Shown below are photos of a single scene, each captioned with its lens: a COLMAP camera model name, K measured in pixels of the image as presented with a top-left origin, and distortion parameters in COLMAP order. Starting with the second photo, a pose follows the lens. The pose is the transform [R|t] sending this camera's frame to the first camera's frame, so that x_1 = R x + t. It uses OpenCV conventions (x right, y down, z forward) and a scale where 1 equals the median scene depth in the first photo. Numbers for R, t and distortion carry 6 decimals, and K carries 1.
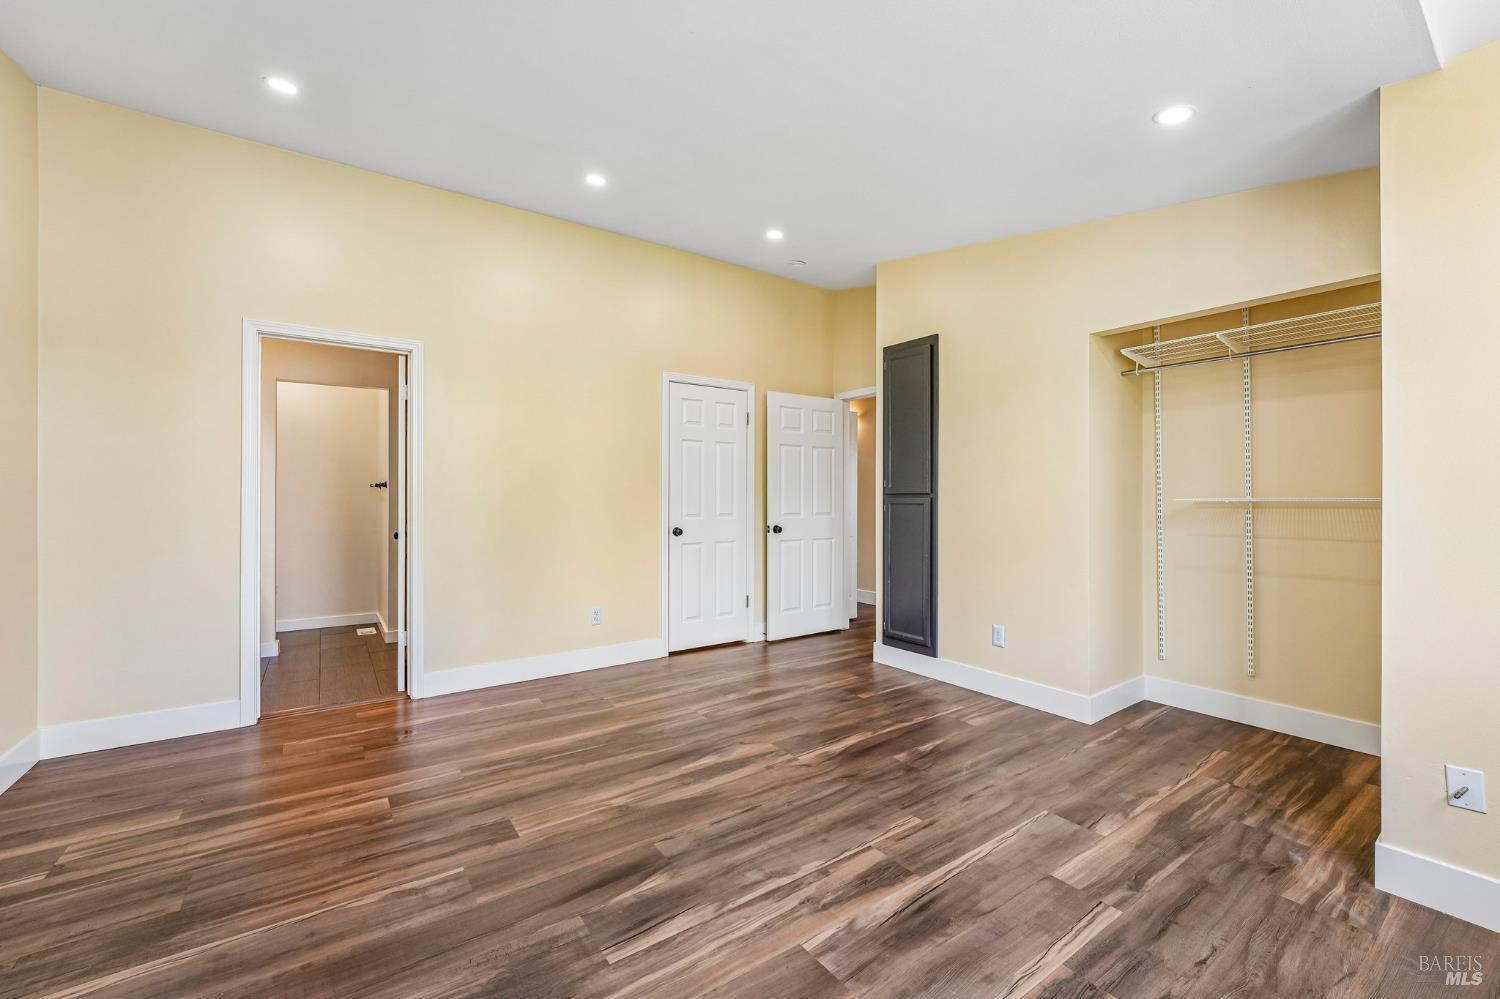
lens RADIAL K [[594.6, 0, 755.1], [0, 594.6, 500.0], [0, 0, 1]] dist [-0.001239, -0.000044]
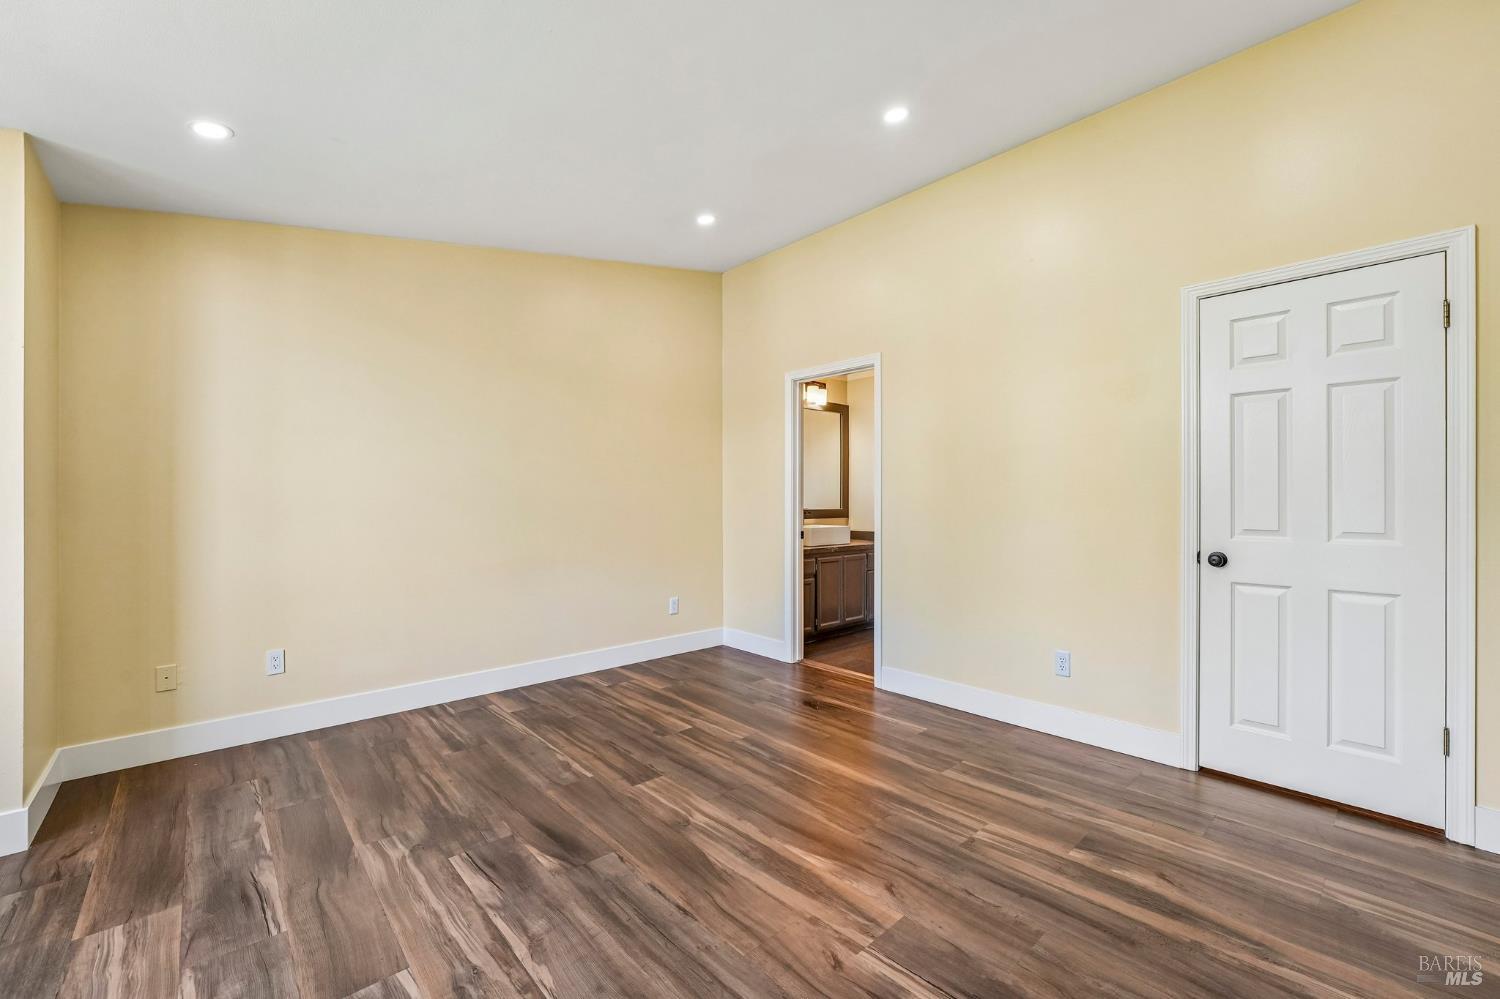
lens RADIAL K [[612.5, 0, 745.7], [0, 612.5, 498.7], [0, 0, 1]] dist [-0.007377, -0.000256]
pose [[0.129834, -0.003477, -0.991530, 0.783858], [-0.003311, 0.999987, -0.003940, -0.000019], [0.991530, 0.003795, 0.129821, 0.990389]]
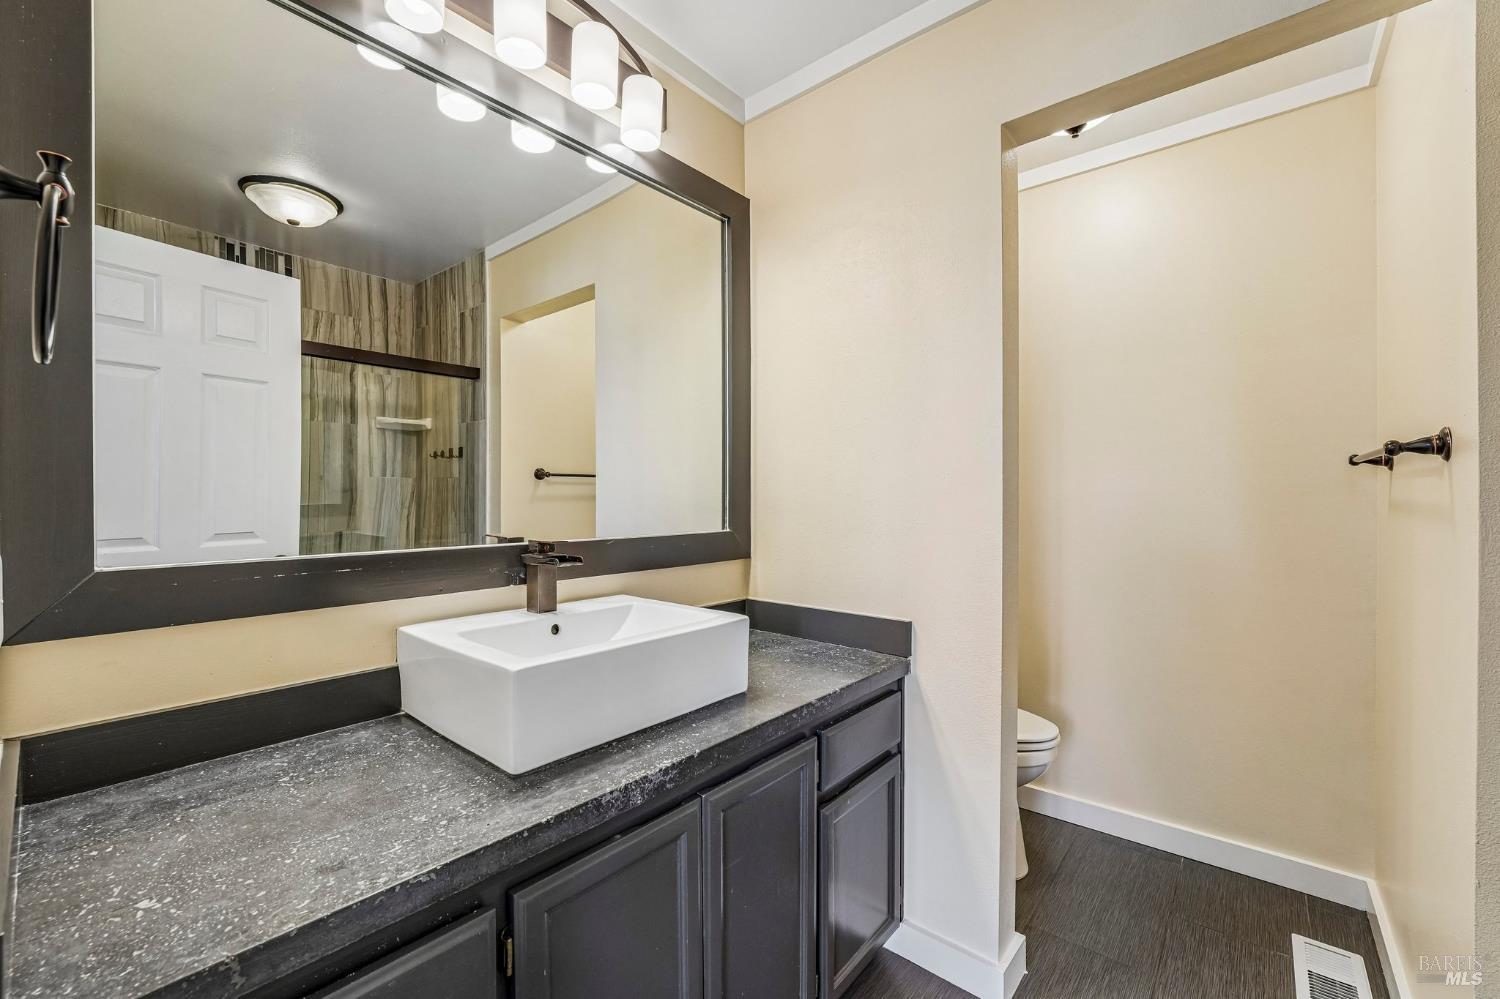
lens RADIAL K [[612.5, 0, 745.7], [0, 612.5, 498.7], [0, 0, 1]] dist [-0.007377, -0.000256]
pose [[0.244582, 0.000066, -0.969629, -1.039898], [-0.002244, 0.999997, -0.000498, -0.013951], [0.969626, 0.002297, 0.244581, 1.587066]]
